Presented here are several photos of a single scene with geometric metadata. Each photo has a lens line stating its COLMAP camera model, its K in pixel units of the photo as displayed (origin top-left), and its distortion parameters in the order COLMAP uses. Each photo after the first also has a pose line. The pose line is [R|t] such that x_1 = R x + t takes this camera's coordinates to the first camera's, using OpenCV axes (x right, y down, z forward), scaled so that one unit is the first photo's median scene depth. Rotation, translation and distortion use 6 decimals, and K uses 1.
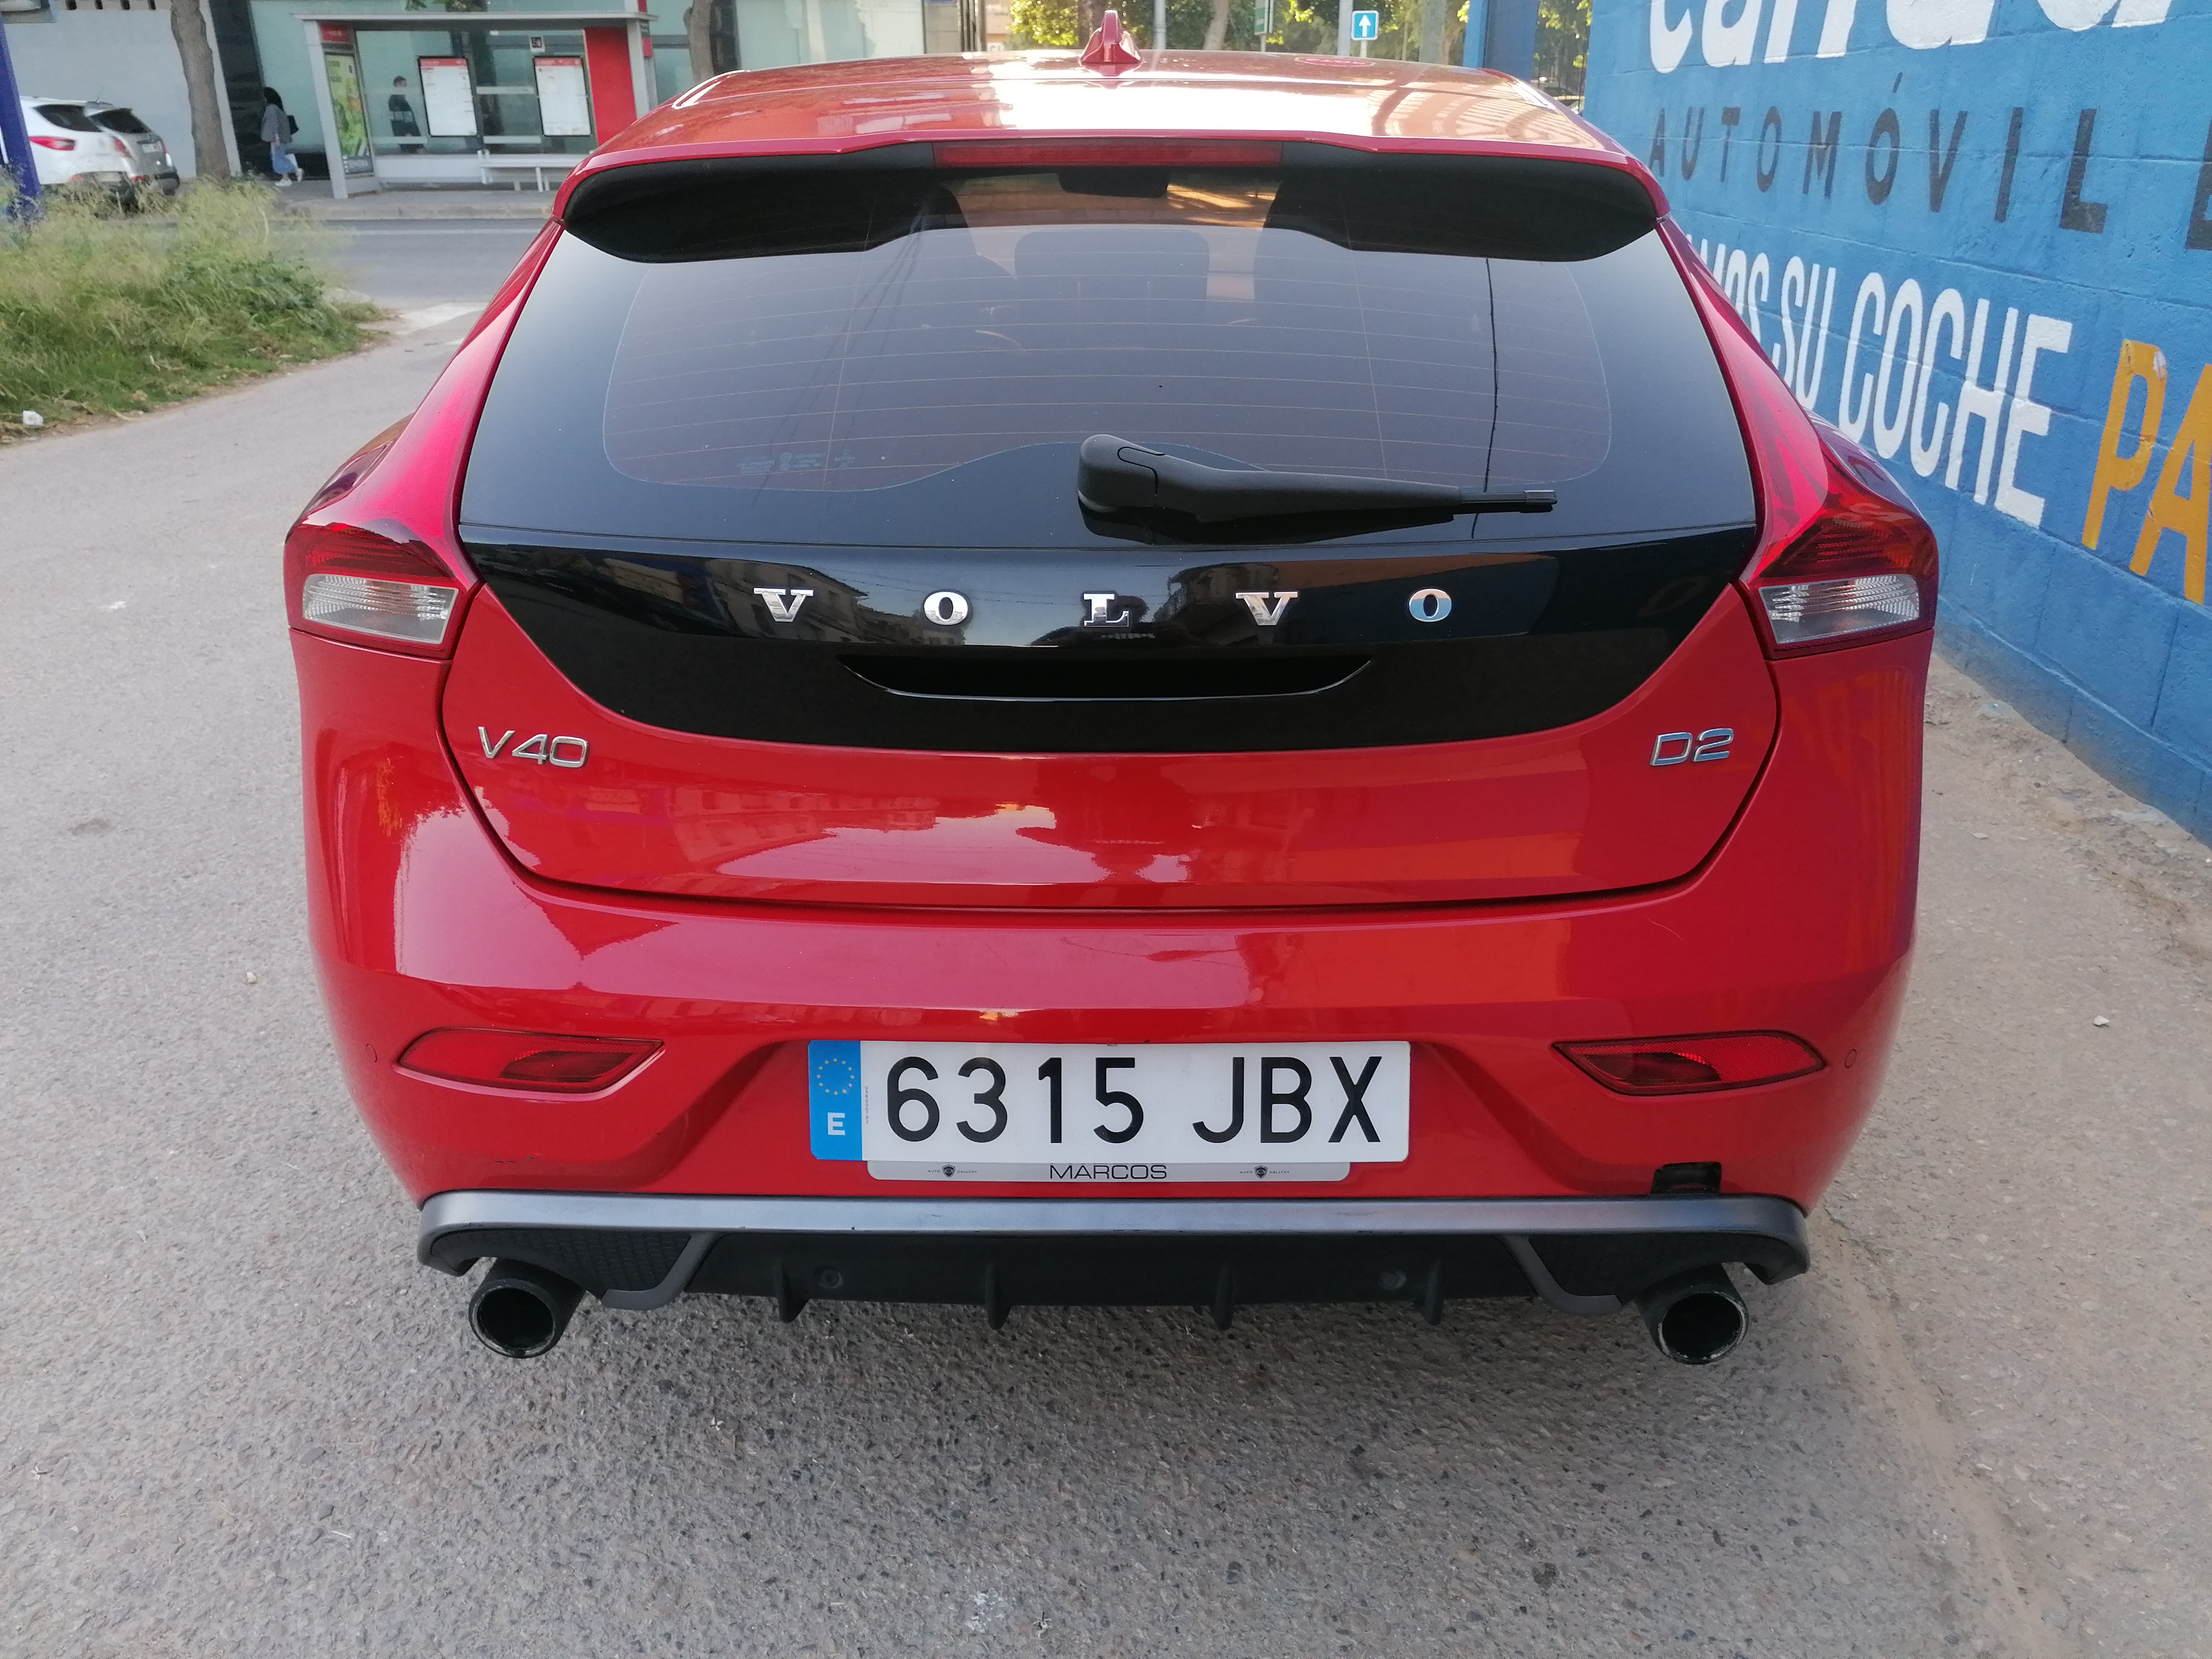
lens RADIAL K [[1669.4, 0, 1095.0], [0, 1669.4, 832.1], [0, 0, 1]] dist [0.095933, -0.126881]
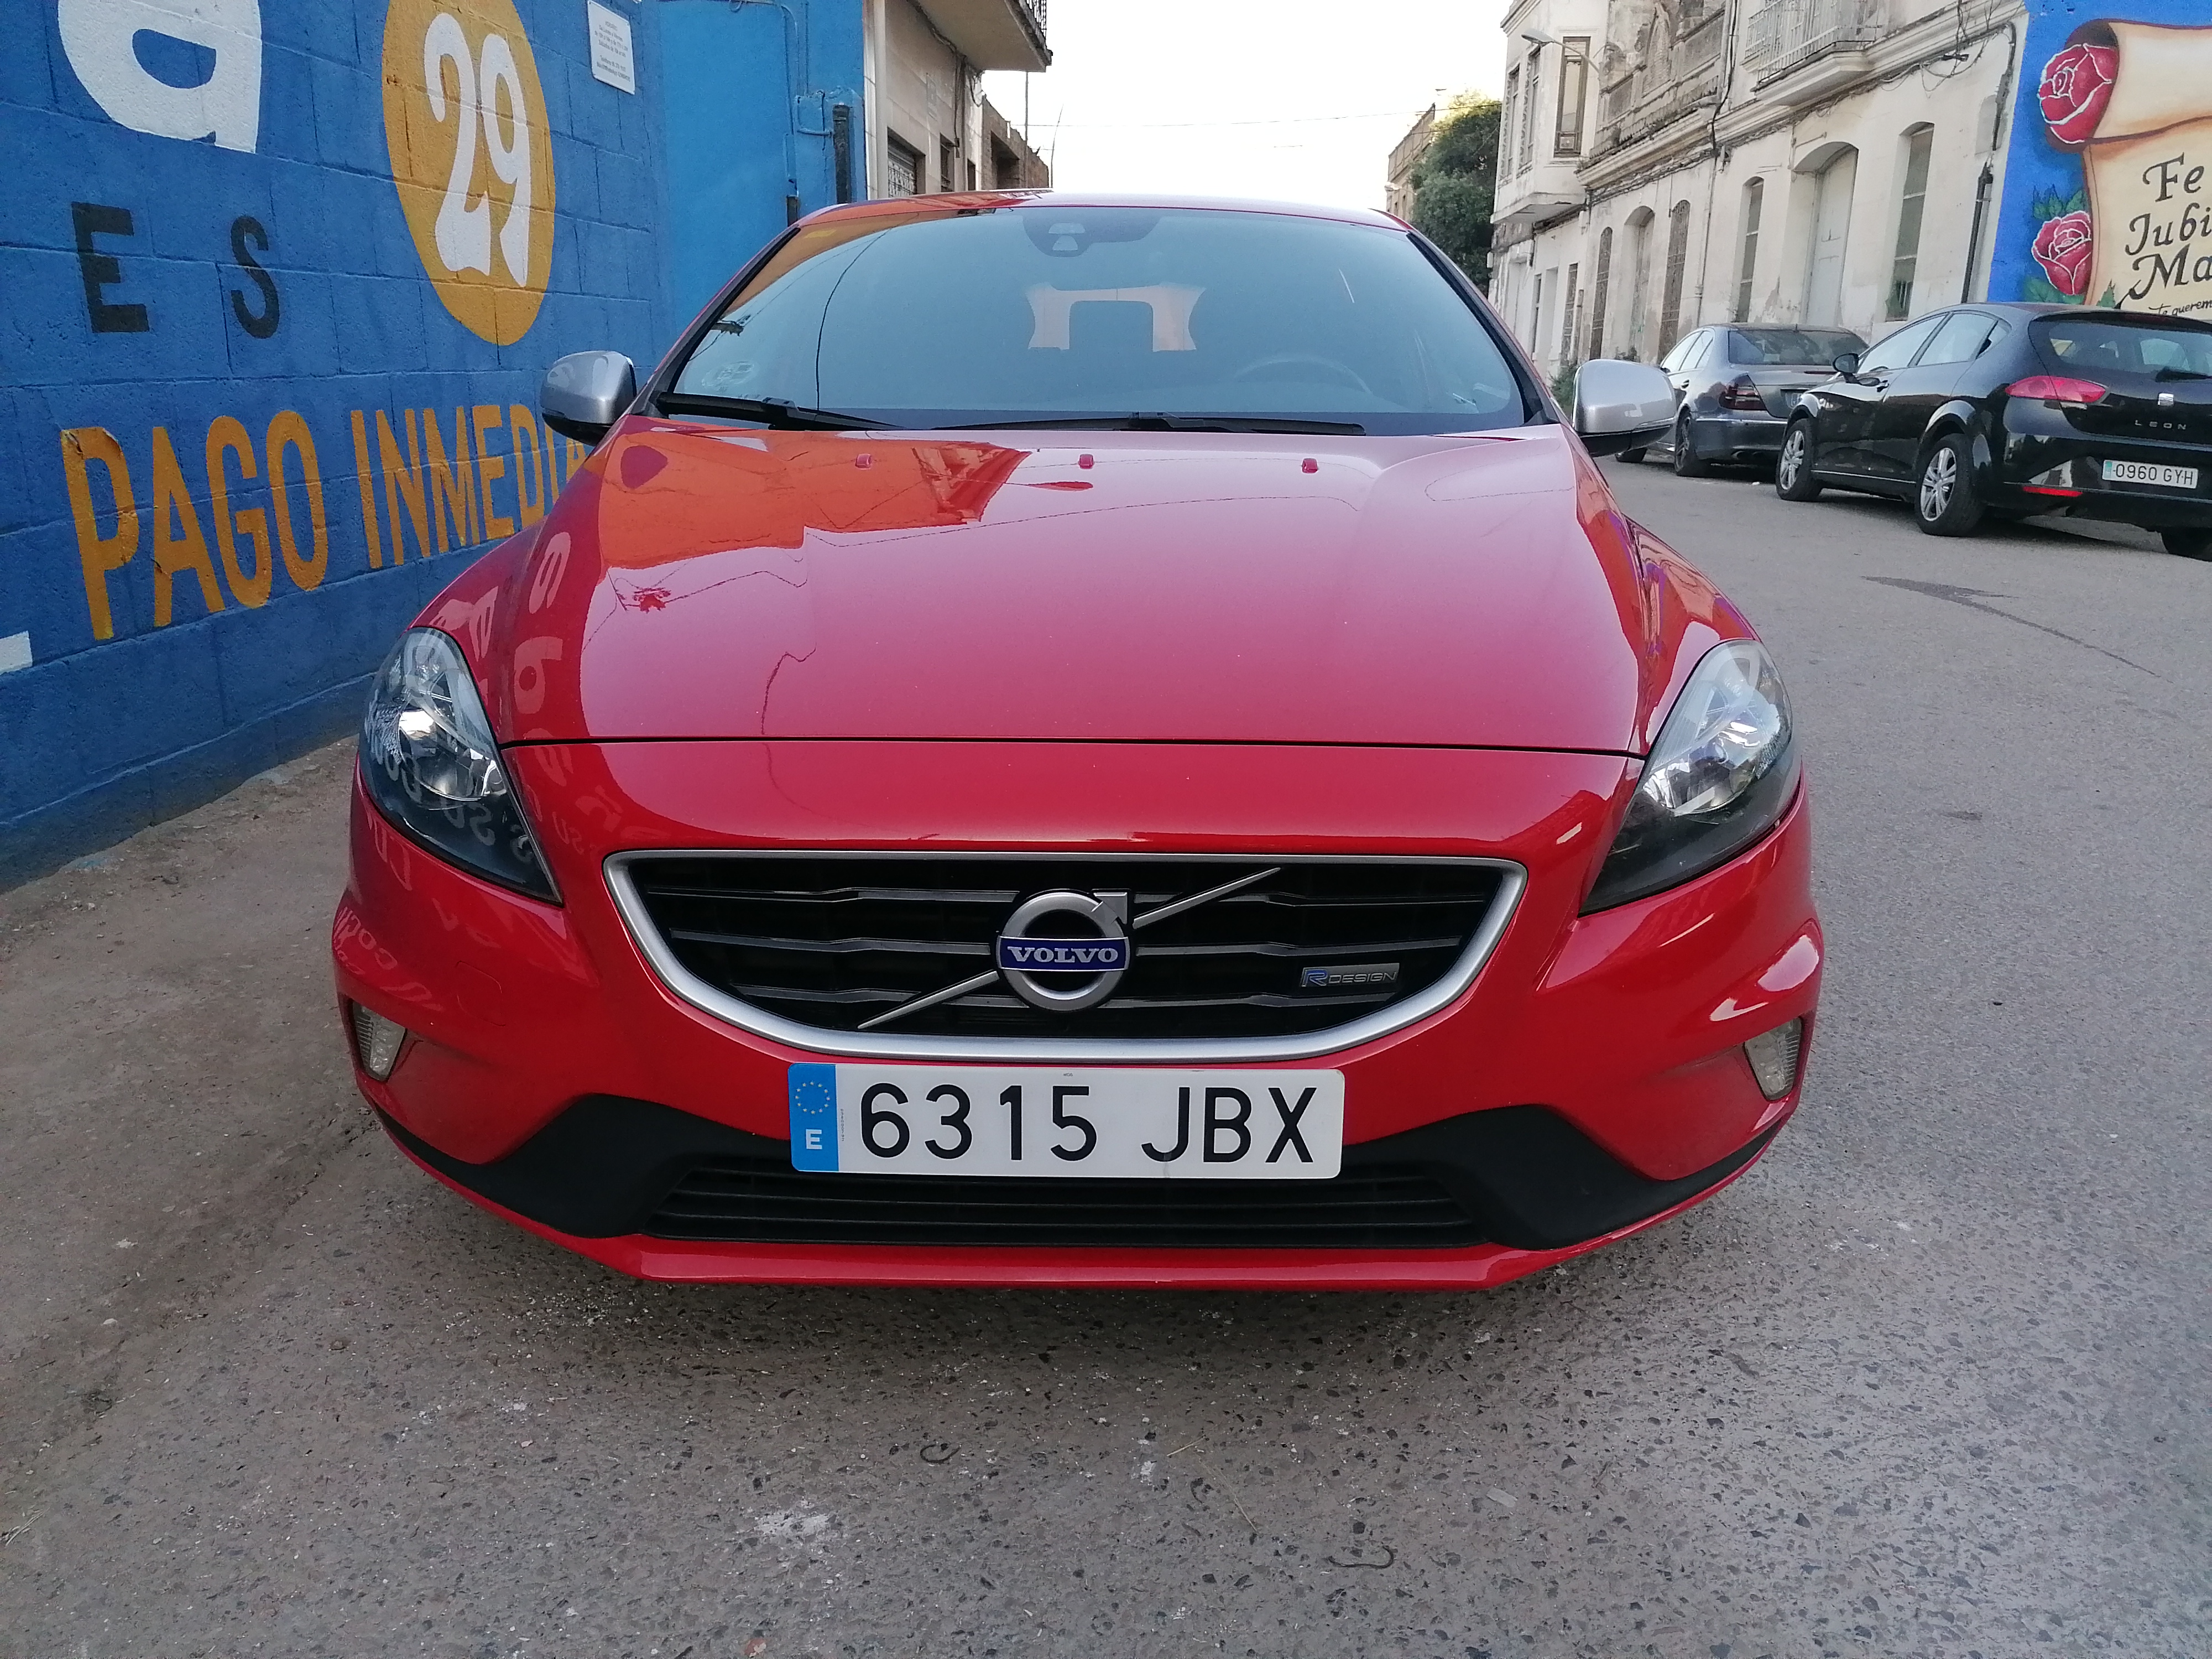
lens RADIAL K [[1662.1, 0, 1108.8], [0, 1662.1, 828.0], [0, 0, 1]] dist [0.093102, -0.113680]
pose [[-0.999989, -0.001821, -0.004406, 0.020972], [-0.004180, 0.779181, 0.626785, -1.262895], [0.002292, 0.626796, -0.779180, 3.319341]]
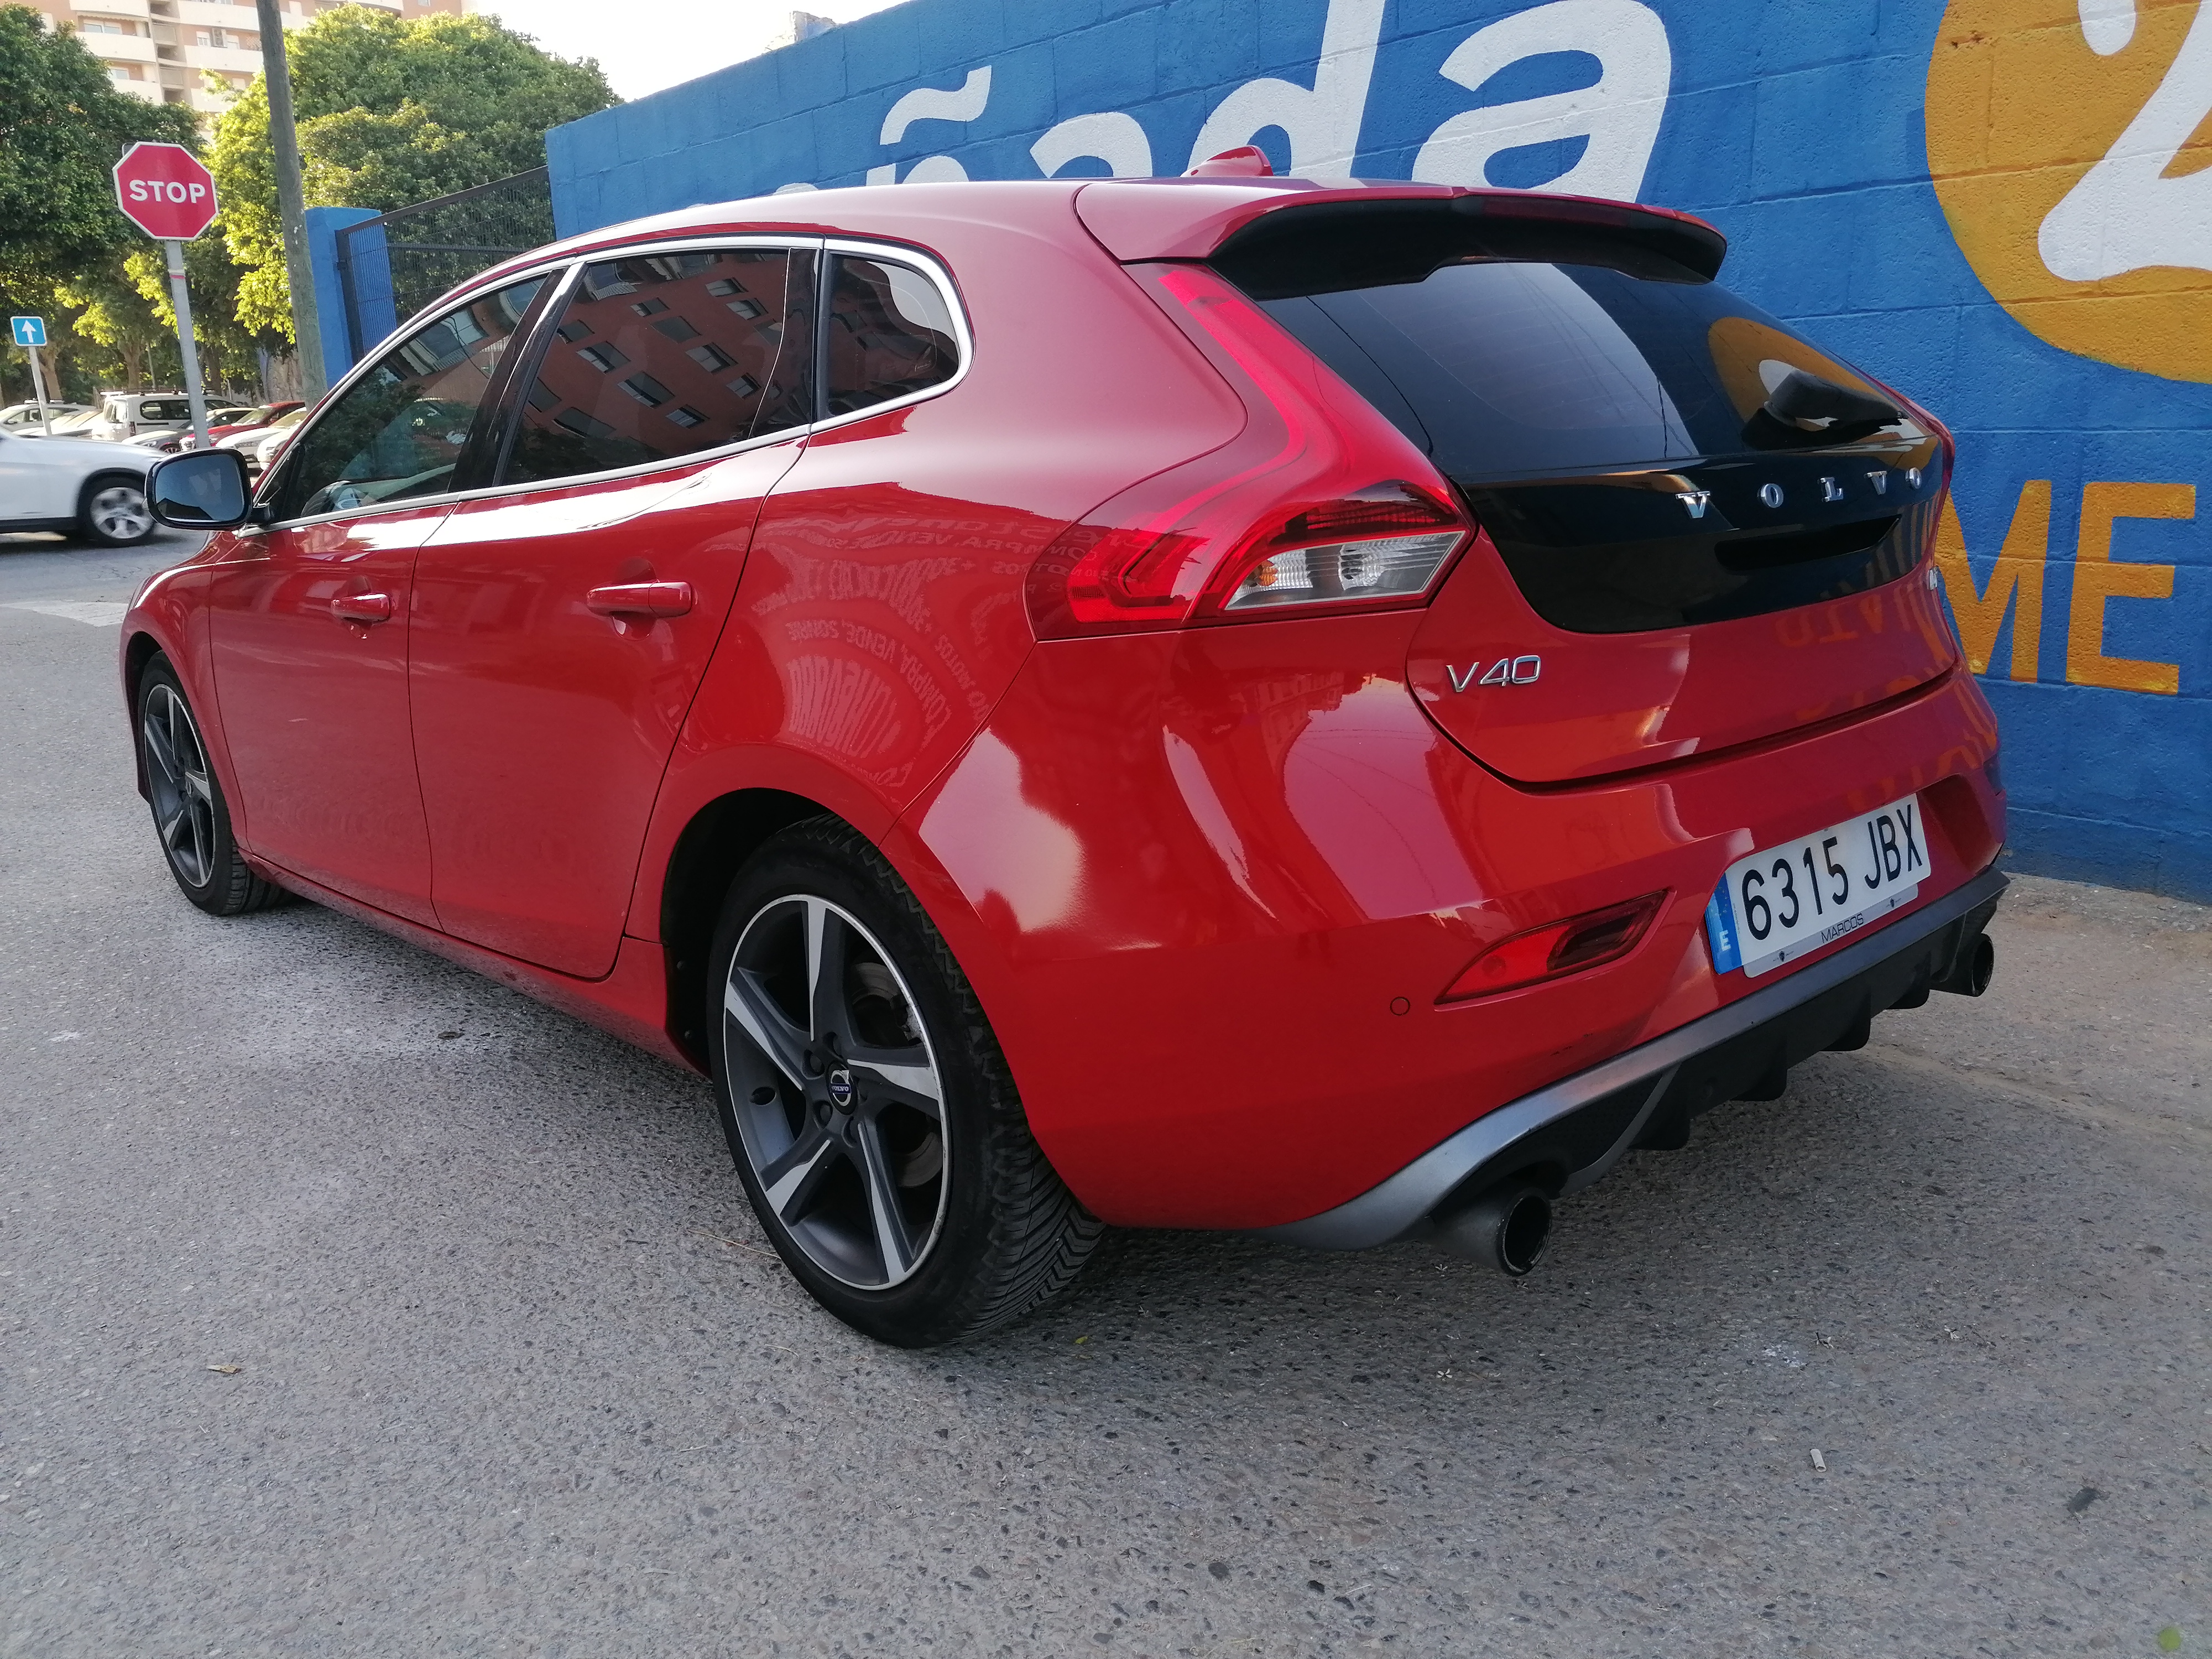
lens RADIAL K [[1662.1, 0, 1108.8], [0, 1662.1, 828.0], [0, 0, 1]] dist [0.093102, -0.113680]
pose [[0.727604, -0.181335, 0.661597, -0.934513], [0.289678, 0.955443, -0.056704, 0.026885], [-0.621836, 0.232908, 0.747713, 0.259684]]
